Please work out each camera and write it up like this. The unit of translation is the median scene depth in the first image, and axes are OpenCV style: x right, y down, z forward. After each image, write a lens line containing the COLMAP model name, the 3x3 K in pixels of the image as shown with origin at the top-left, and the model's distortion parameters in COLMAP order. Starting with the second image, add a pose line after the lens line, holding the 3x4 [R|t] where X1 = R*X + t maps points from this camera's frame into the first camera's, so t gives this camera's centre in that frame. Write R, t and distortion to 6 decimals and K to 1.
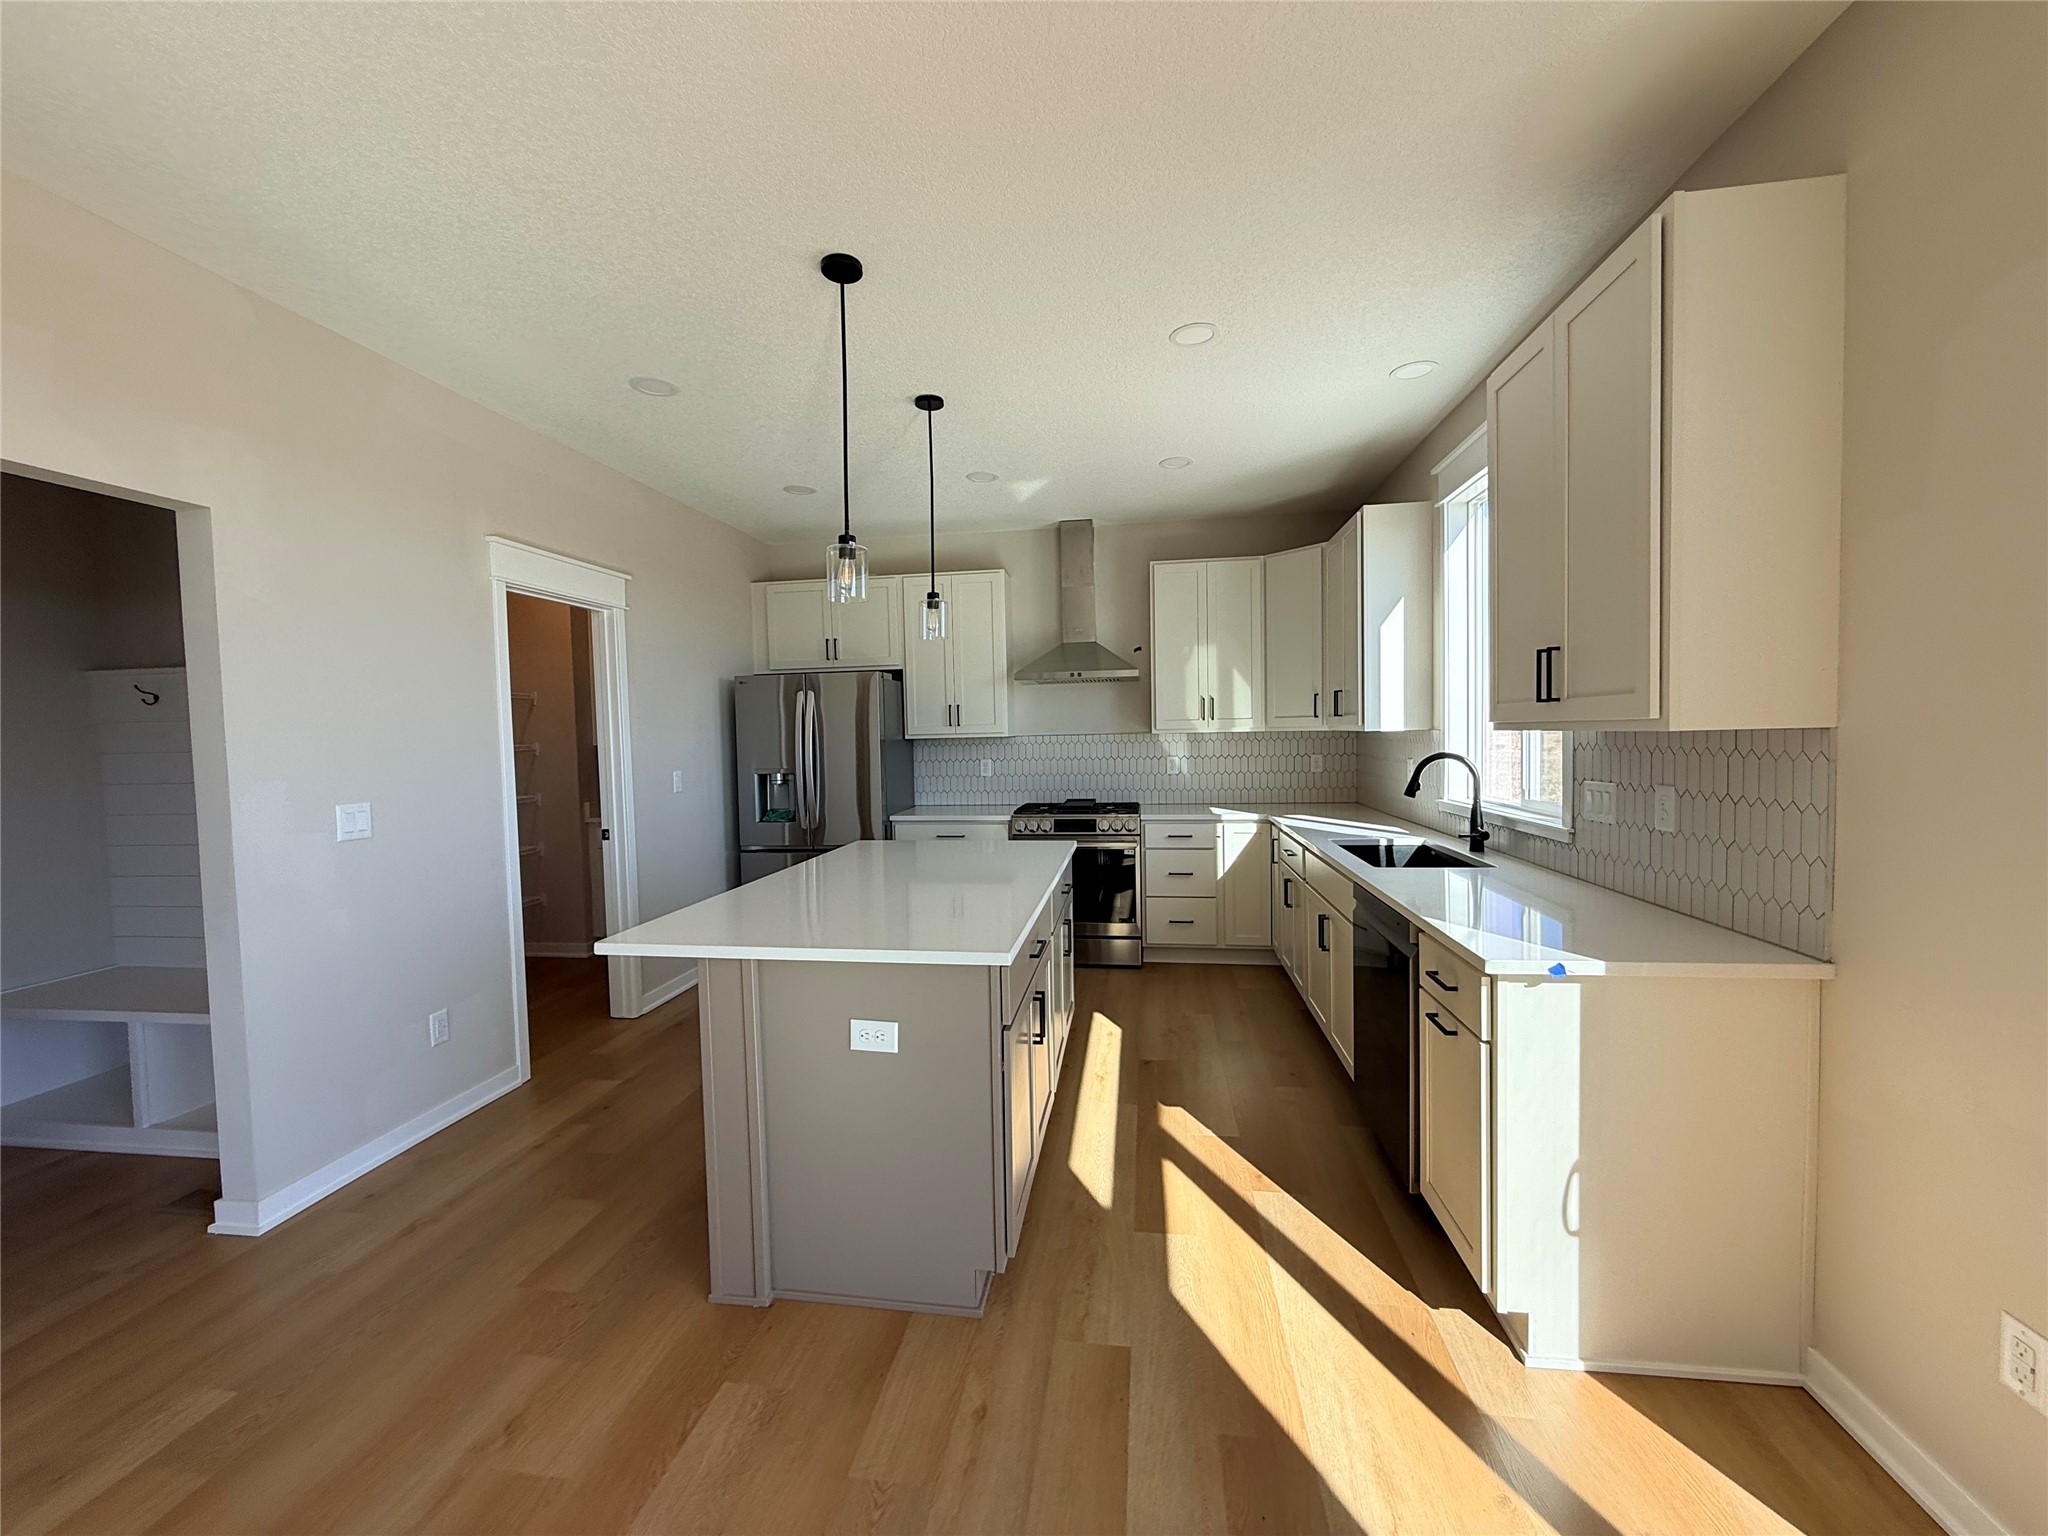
lens RADIAL K [[816.2, 0, 1018.1], [0, 816.2, 766.9], [0, 0, 1]] dist [-0.000594, -0.000231]
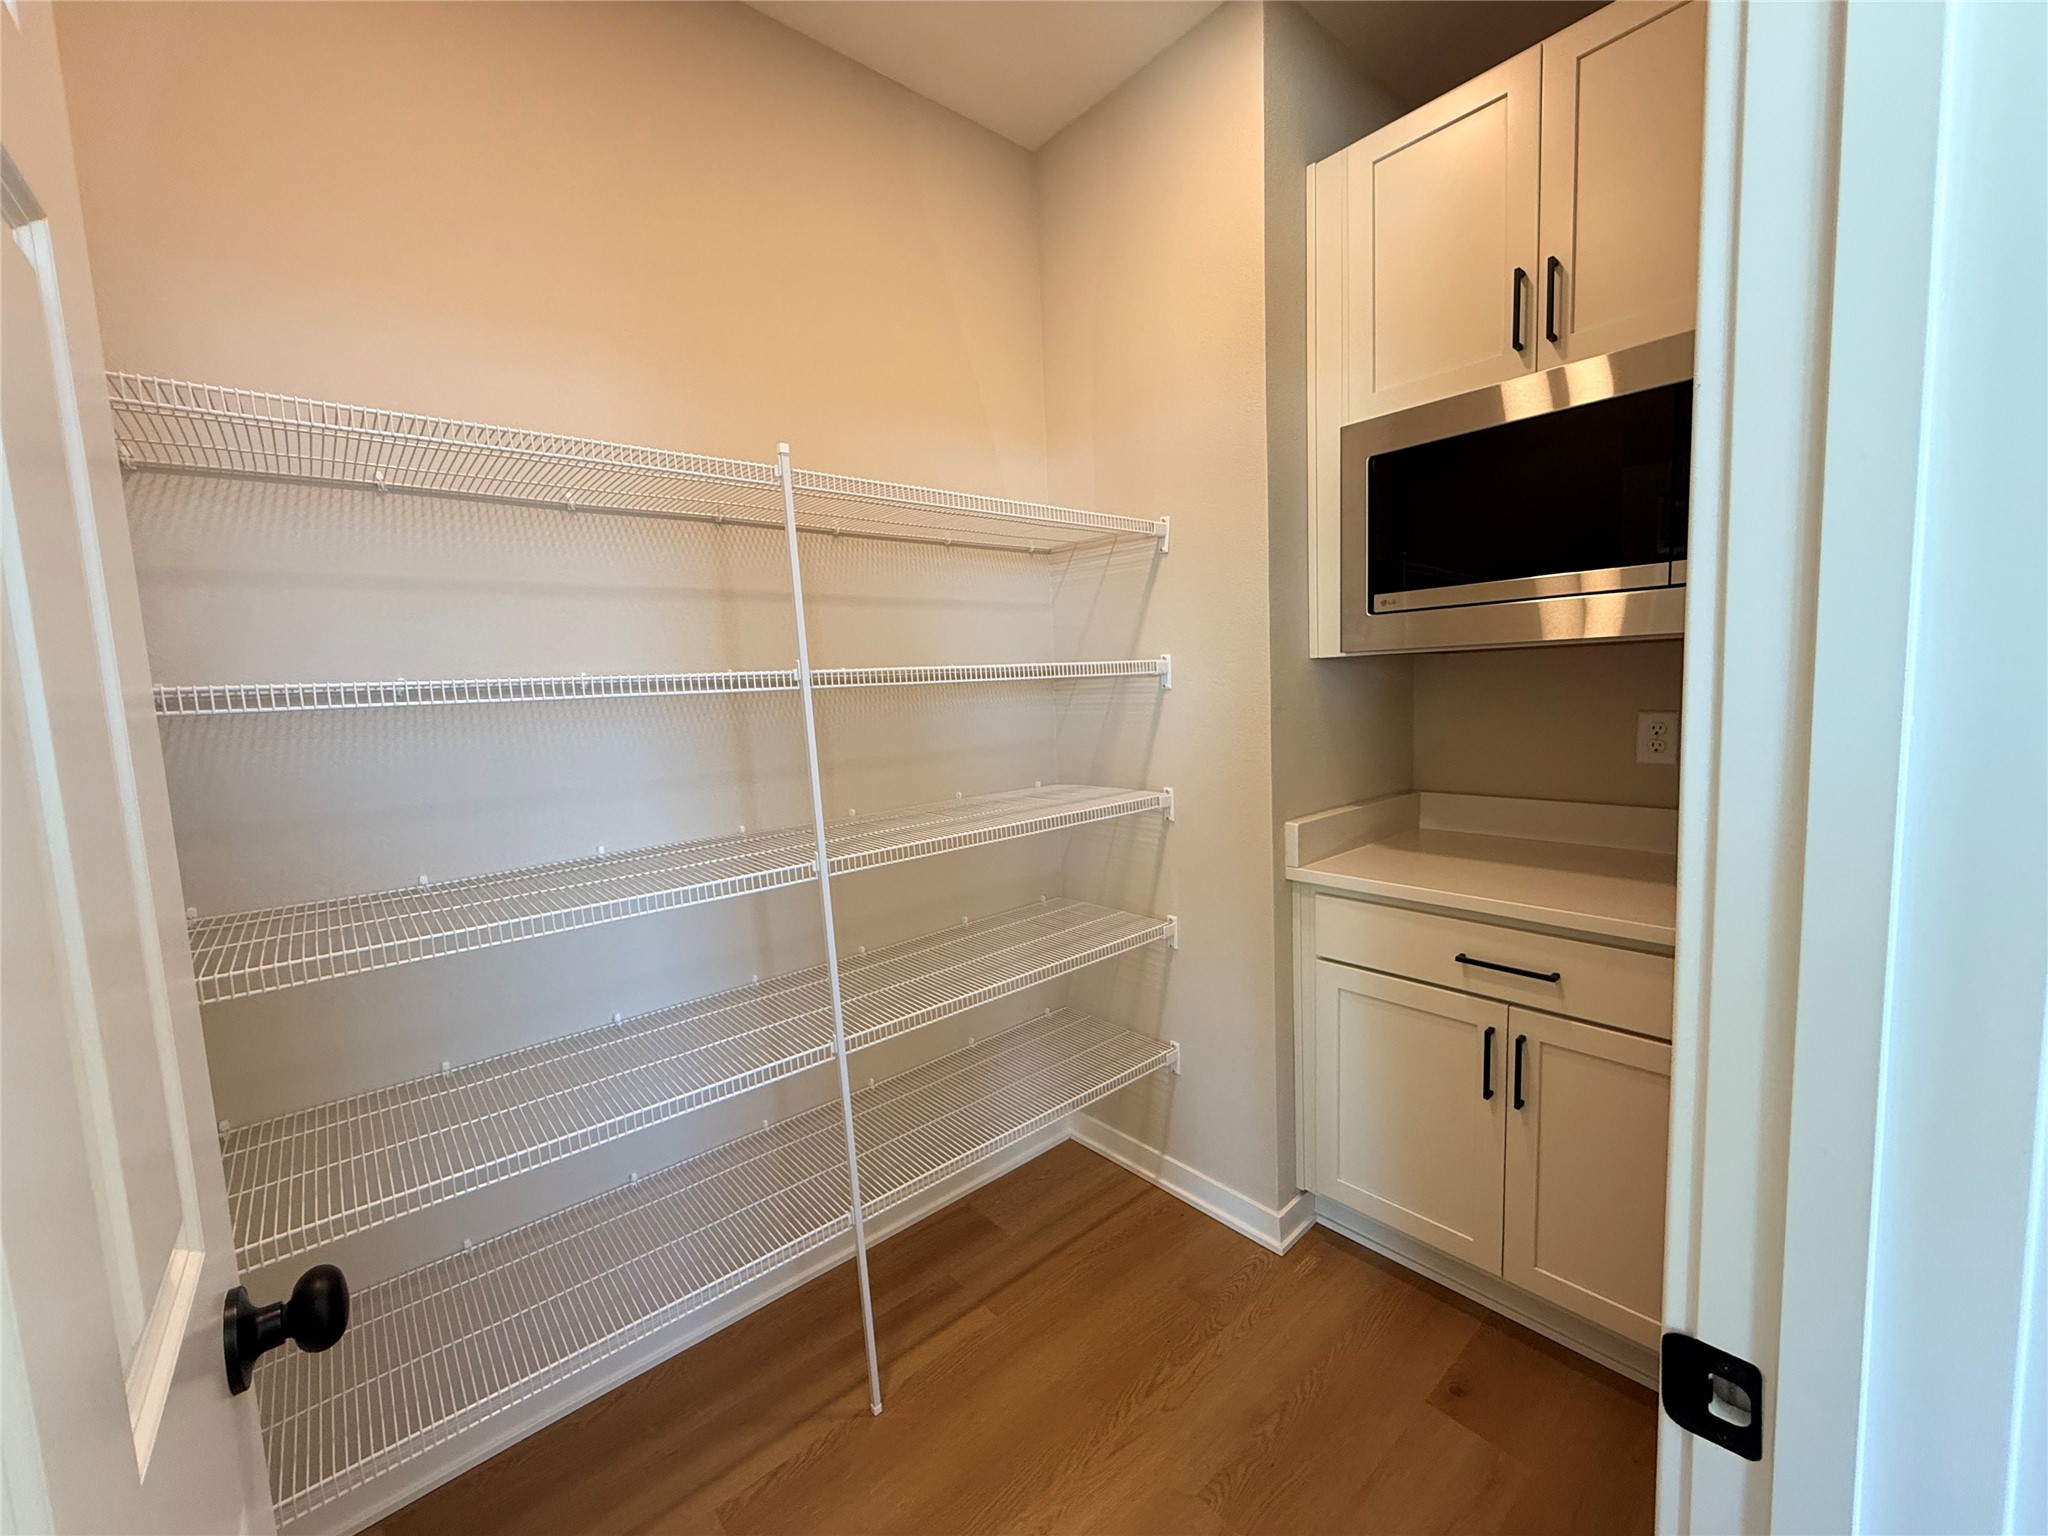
lens RADIAL K [[816.2, 0, 1018.1], [0, 816.2, 766.9], [0, 0, 1]] dist [-0.000594, -0.000231]
pose [[0.758989, 0.055117, -0.648766, -0.394182], [0.001094, 0.996301, 0.085922, -0.008437], [0.651103, -0.065924, 0.756121, 0.665428]]
